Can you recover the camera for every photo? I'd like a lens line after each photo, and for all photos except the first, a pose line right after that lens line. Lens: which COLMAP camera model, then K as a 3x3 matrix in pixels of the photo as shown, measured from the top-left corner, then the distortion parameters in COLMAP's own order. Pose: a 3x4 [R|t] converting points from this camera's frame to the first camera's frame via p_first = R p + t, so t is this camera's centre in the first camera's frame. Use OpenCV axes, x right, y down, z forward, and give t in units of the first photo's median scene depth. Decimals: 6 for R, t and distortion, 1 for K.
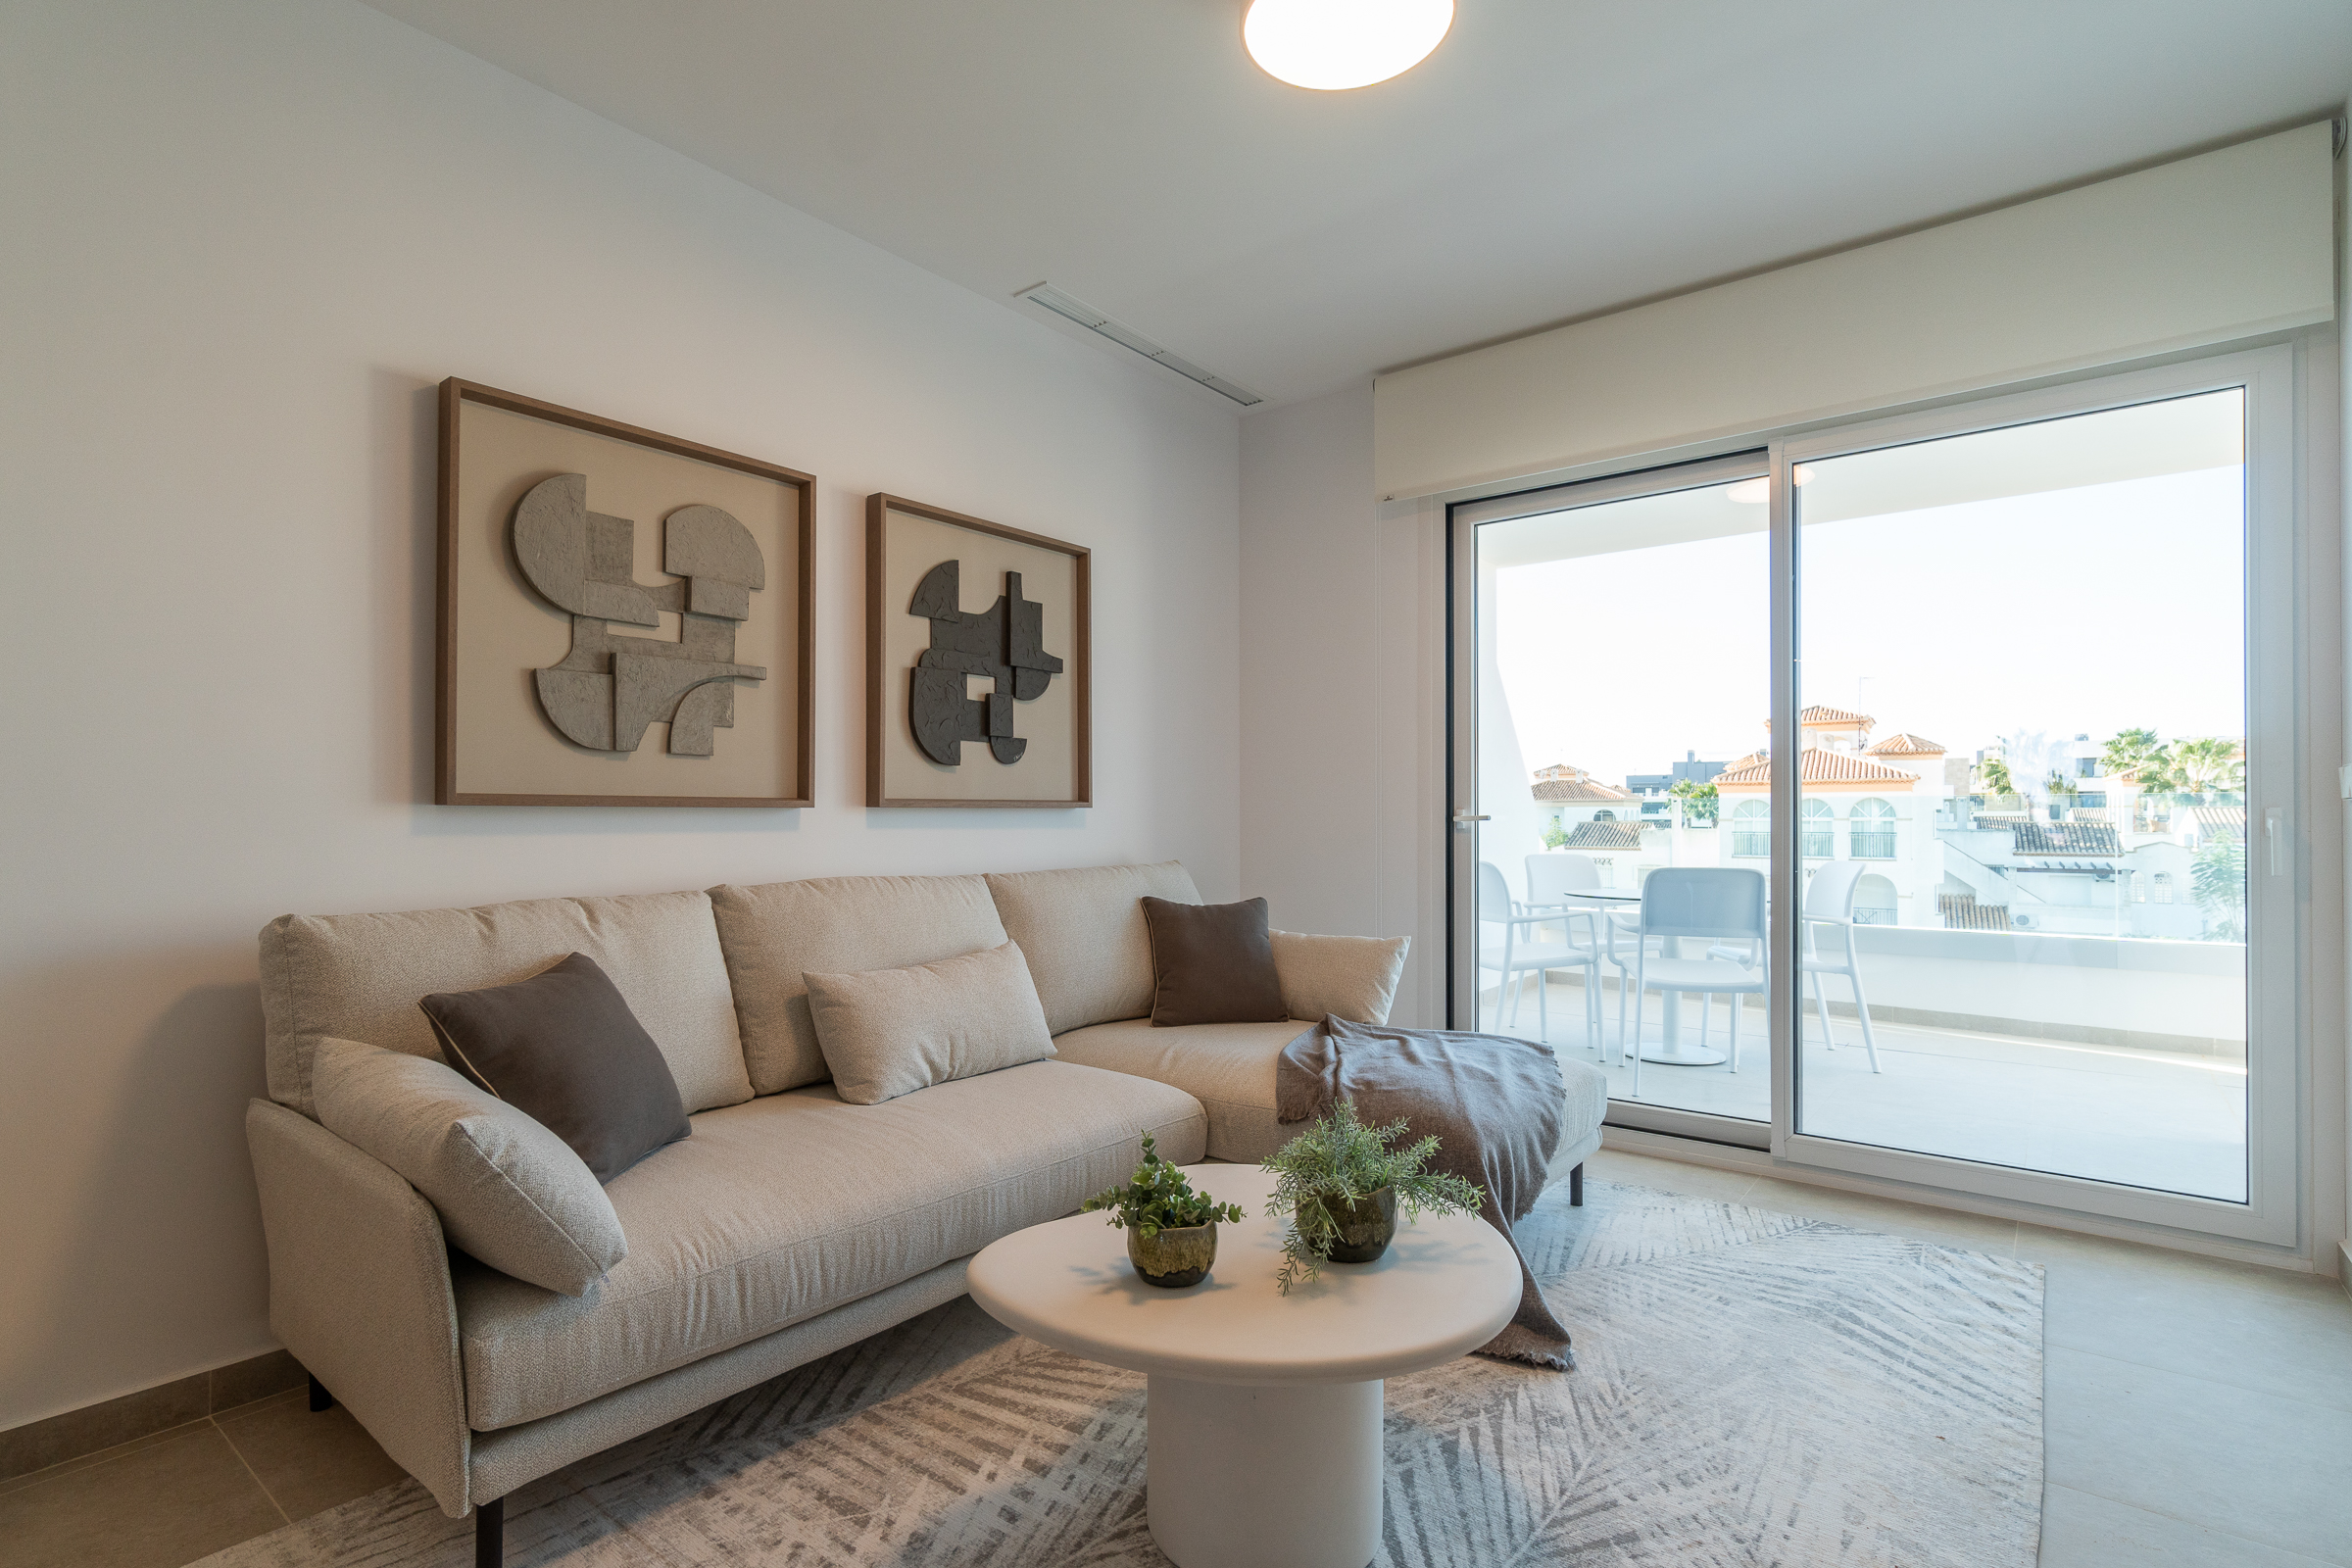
lens RADIAL K [[1119.7, 0, 1171.2], [0, 1119.7, 808.3], [0, 0, 1]] dist [-0.007599, -0.000005]
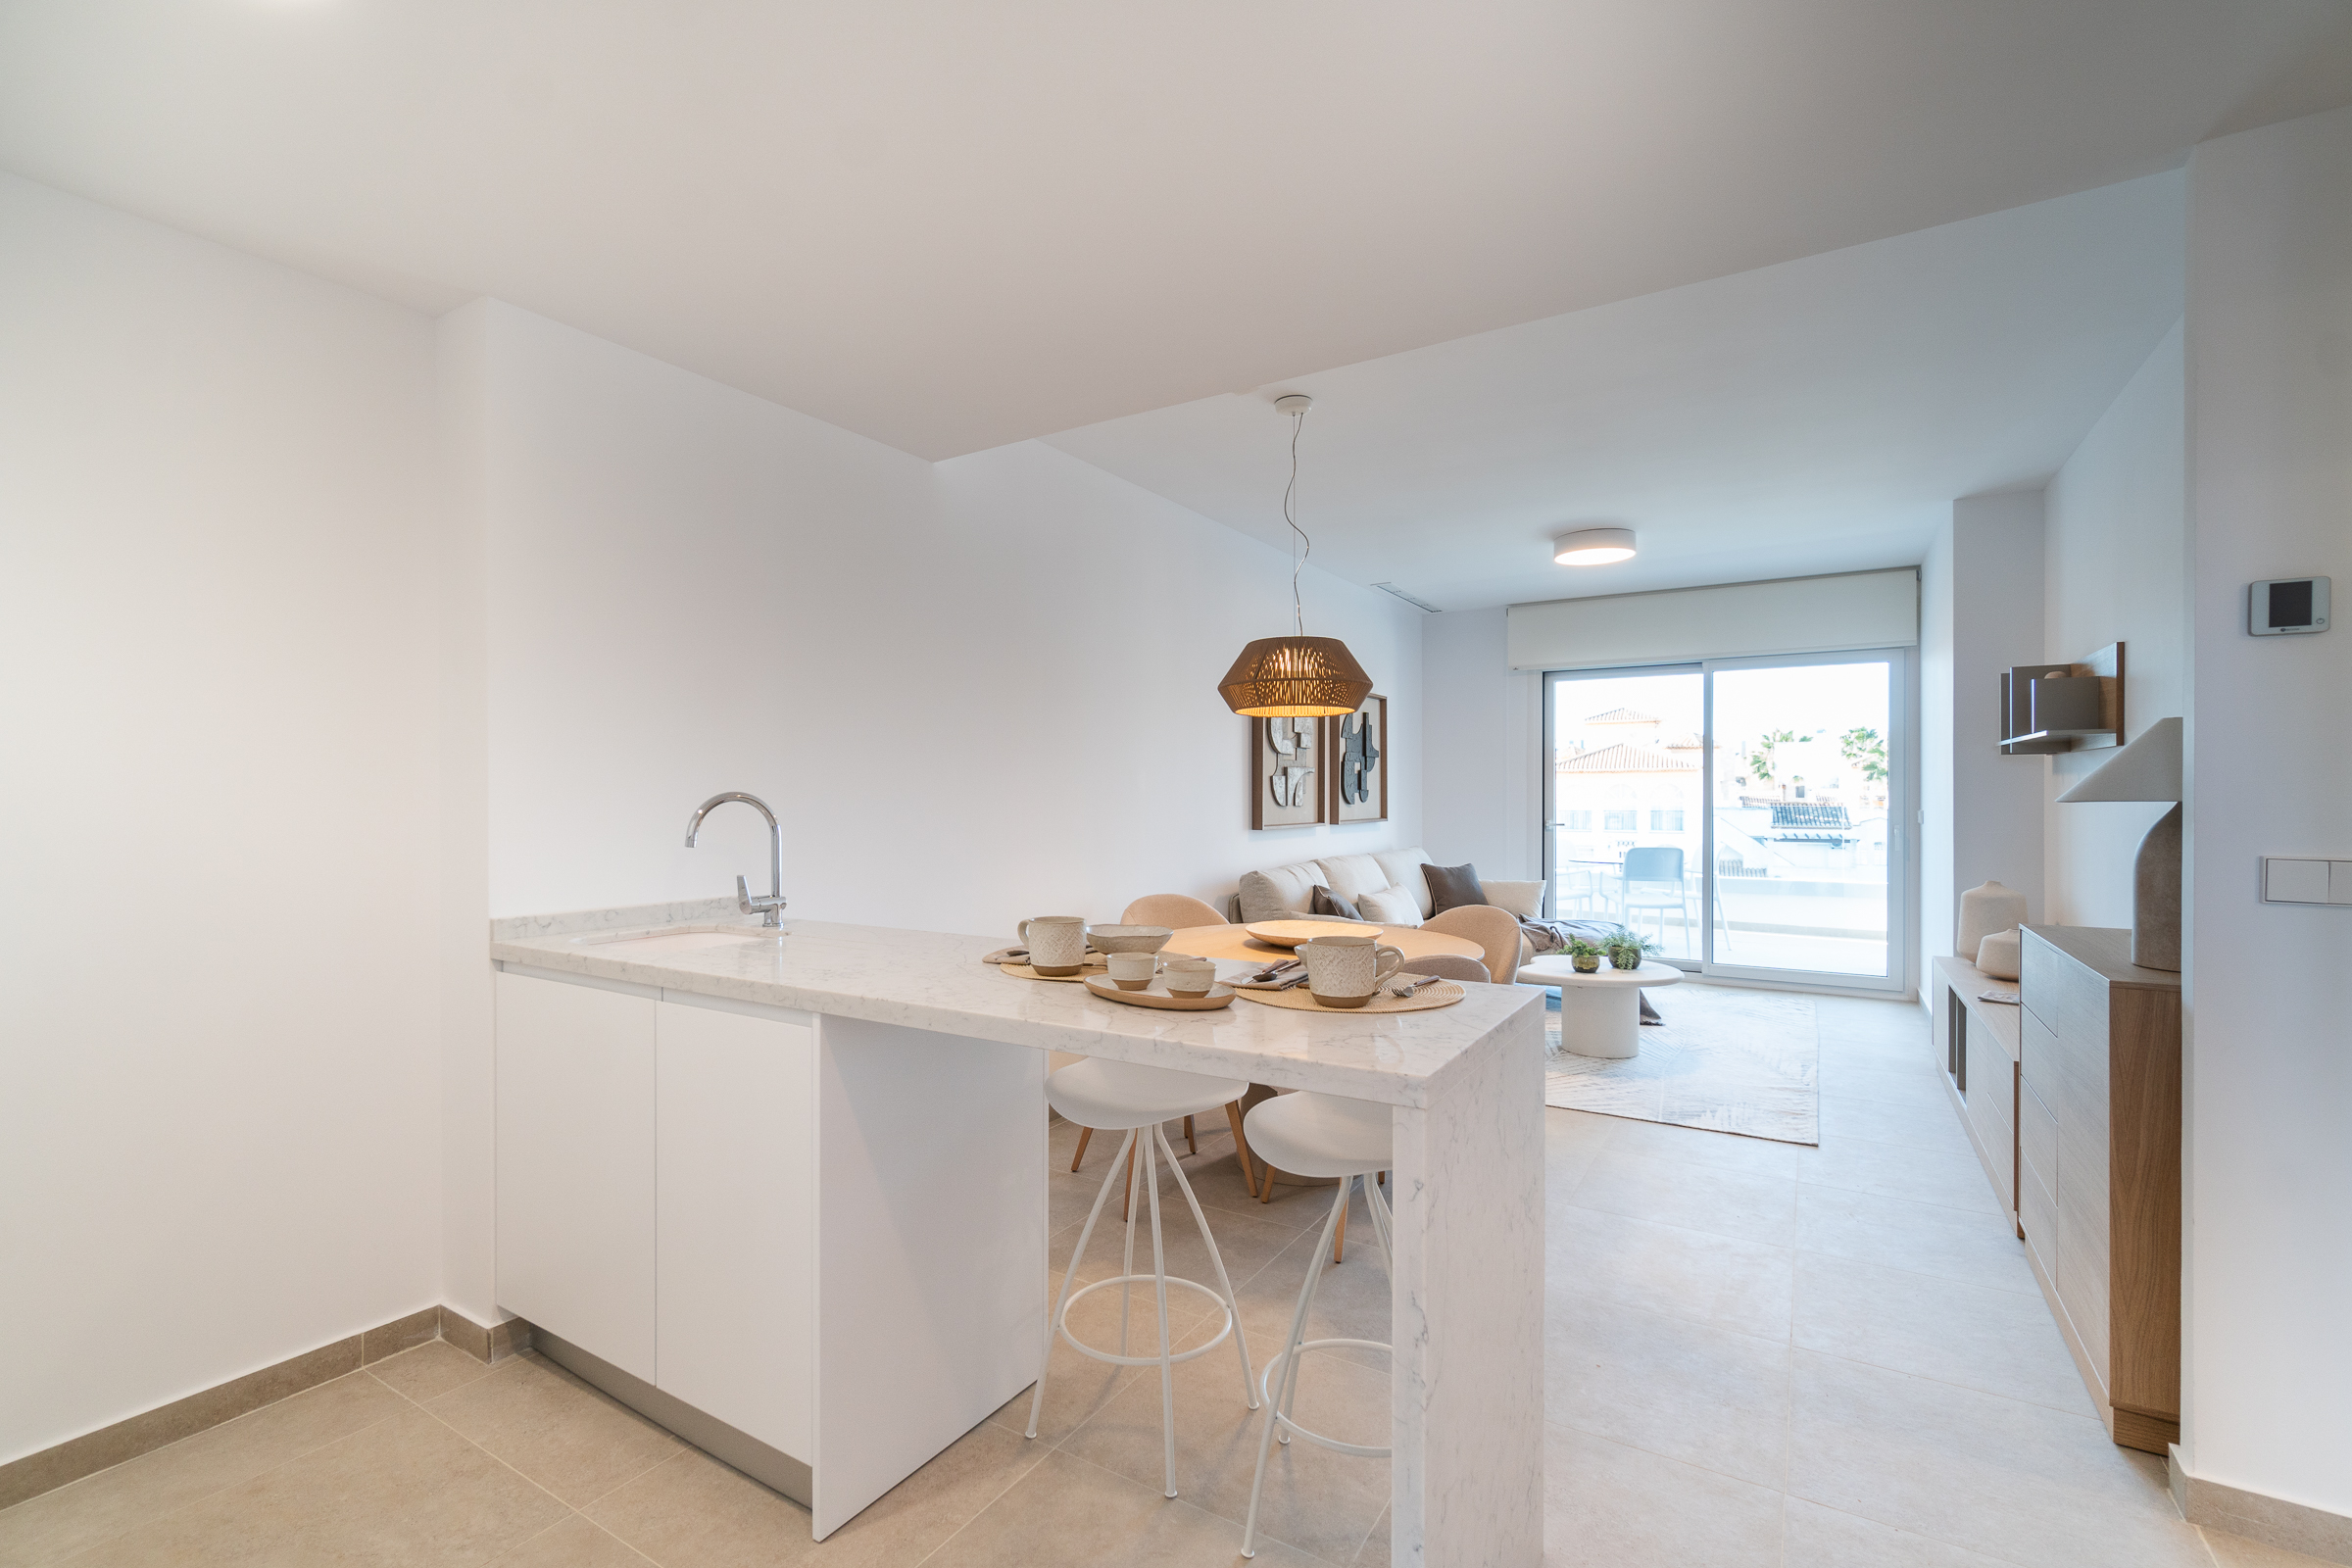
lens RADIAL K [[1011.7, 0, 1151.5], [0, 1011.7, 802.8], [0, 0, 1]] dist [-0.018760, 0.003132]
pose [[0.995260, -0.005214, 0.097109, -0.811195], [0.003946, 0.999905, 0.013244, -0.072299], [-0.097169, -0.012798, 0.995186, -0.969428]]
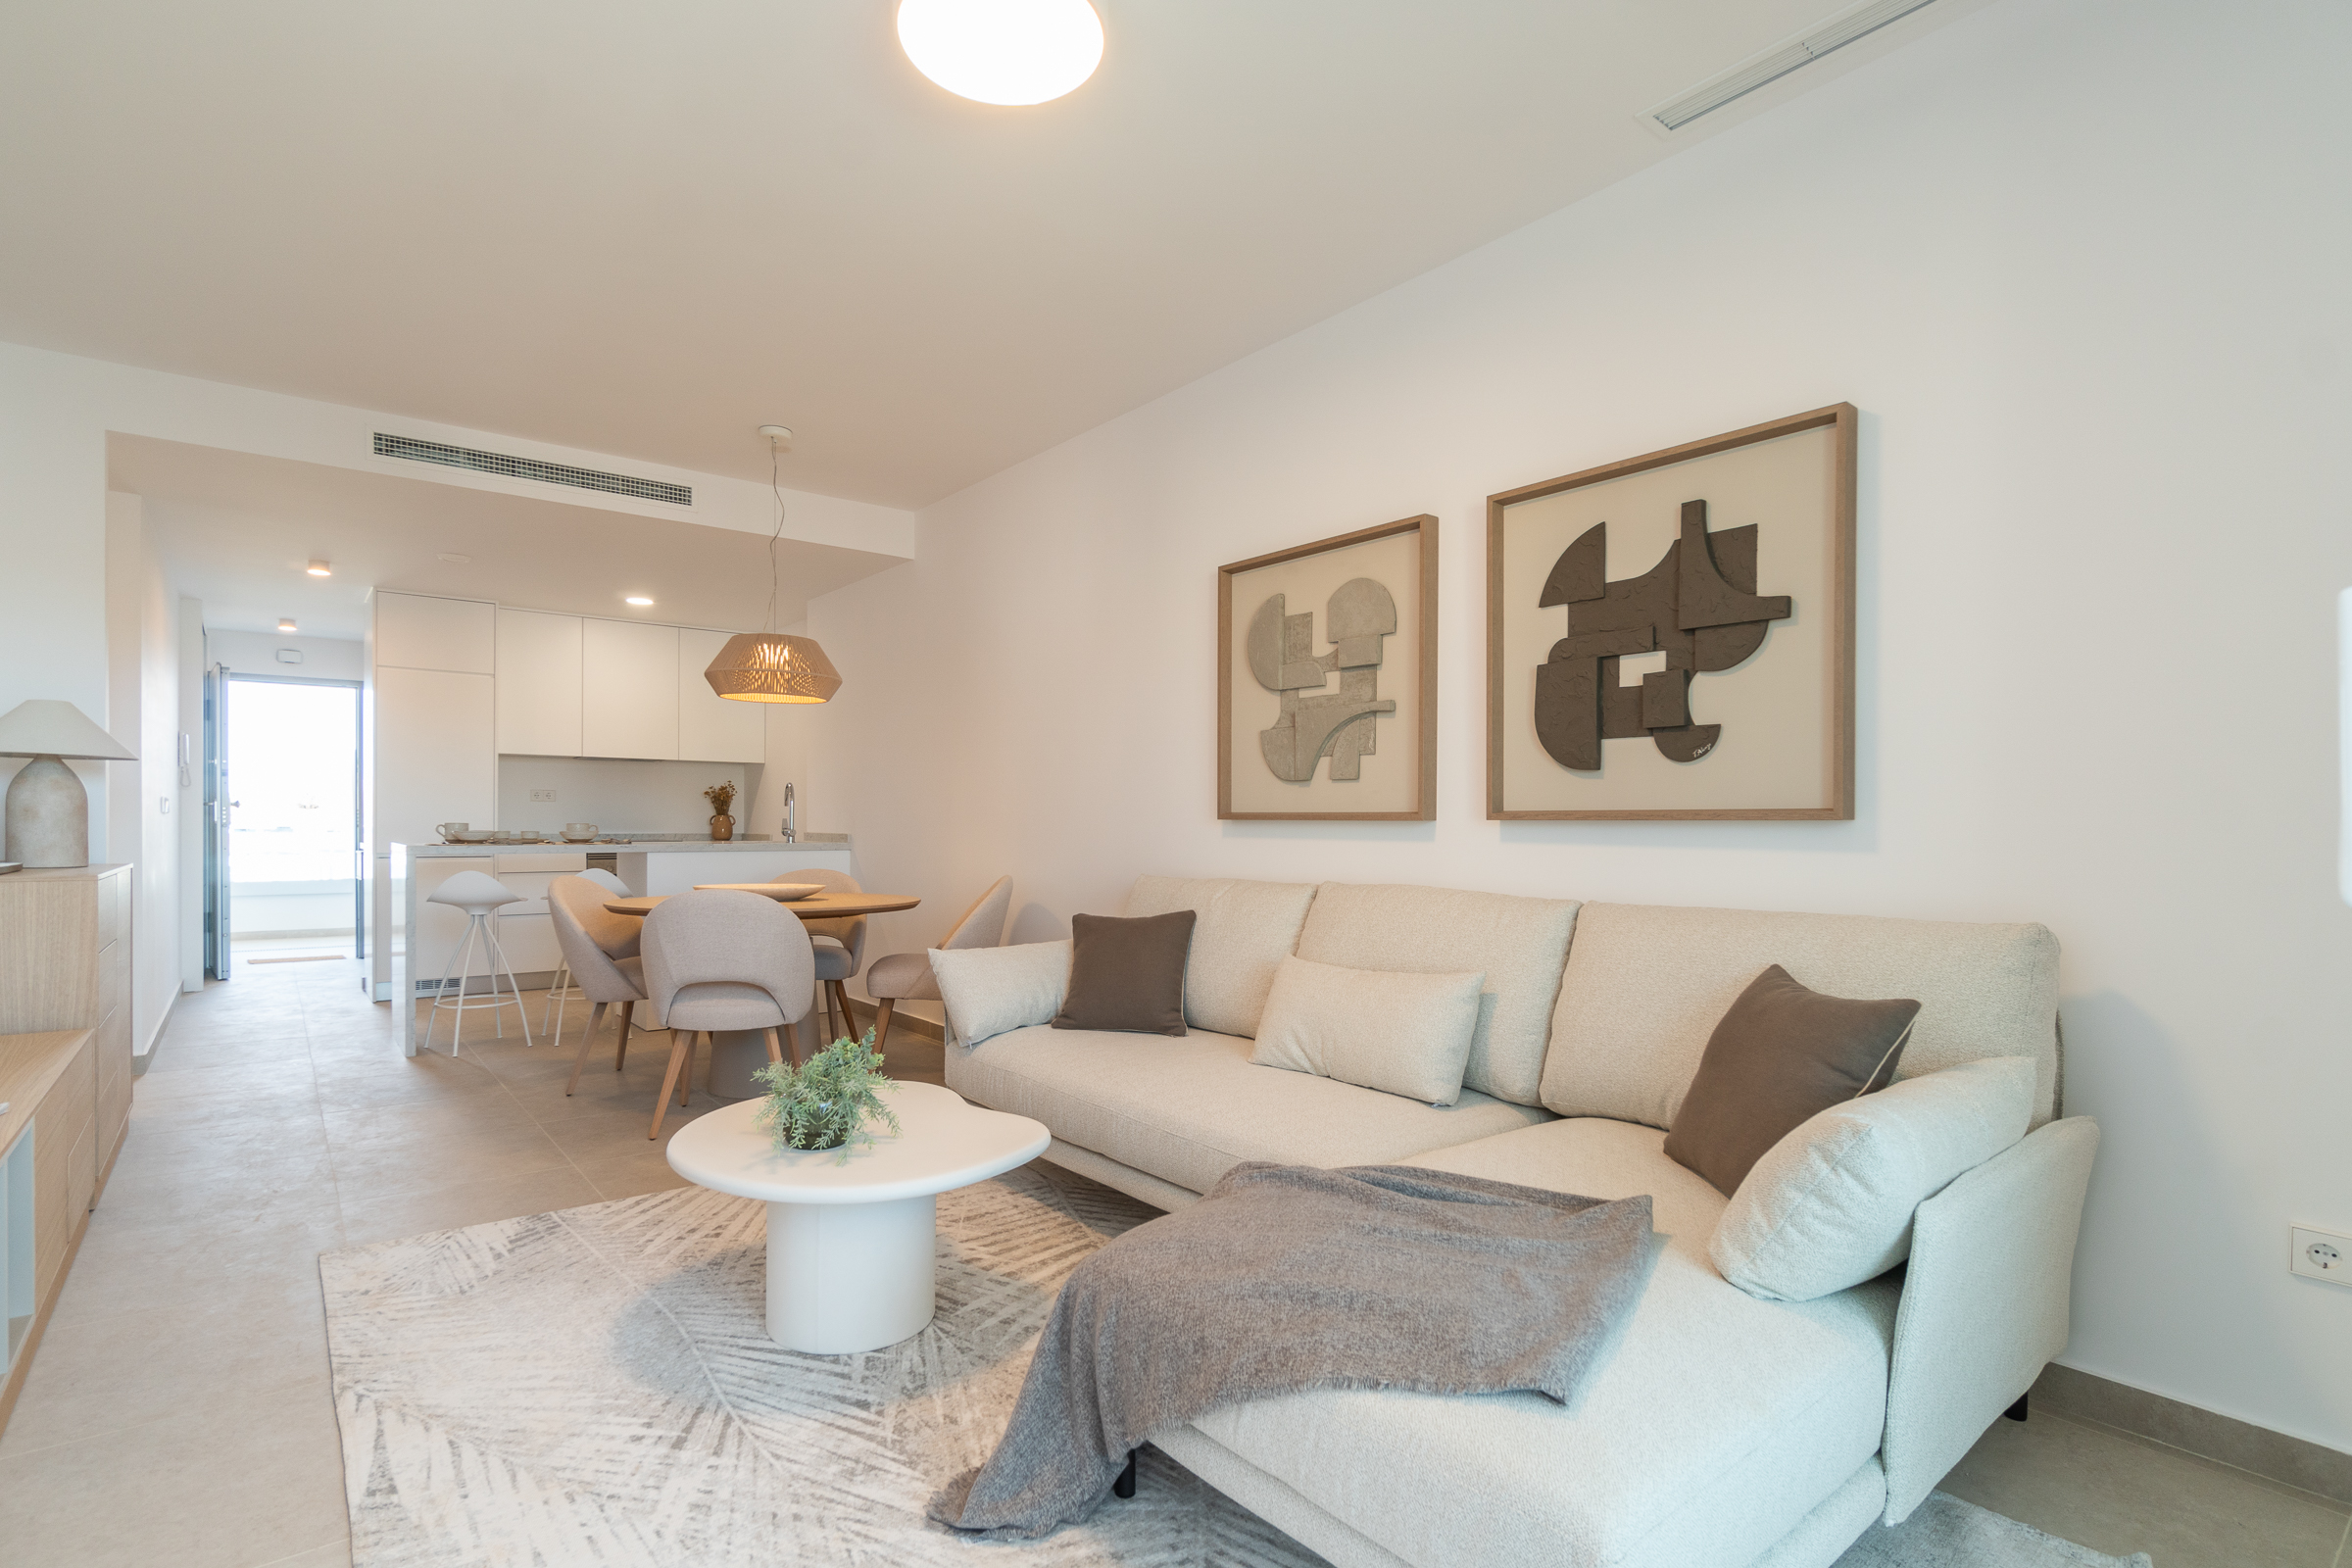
lens RADIAL K [[1119.2, 0, 1120.1], [0, 1119.2, 833.1], [0, 0, 1]] dist [0.000816, -0.000197]
pose [[-0.236927, 0.011529, -0.971459, 0.740569], [0.003688, 0.999933, 0.010968, -0.001348], [0.971520, -0.000984, -0.236954, 0.890914]]
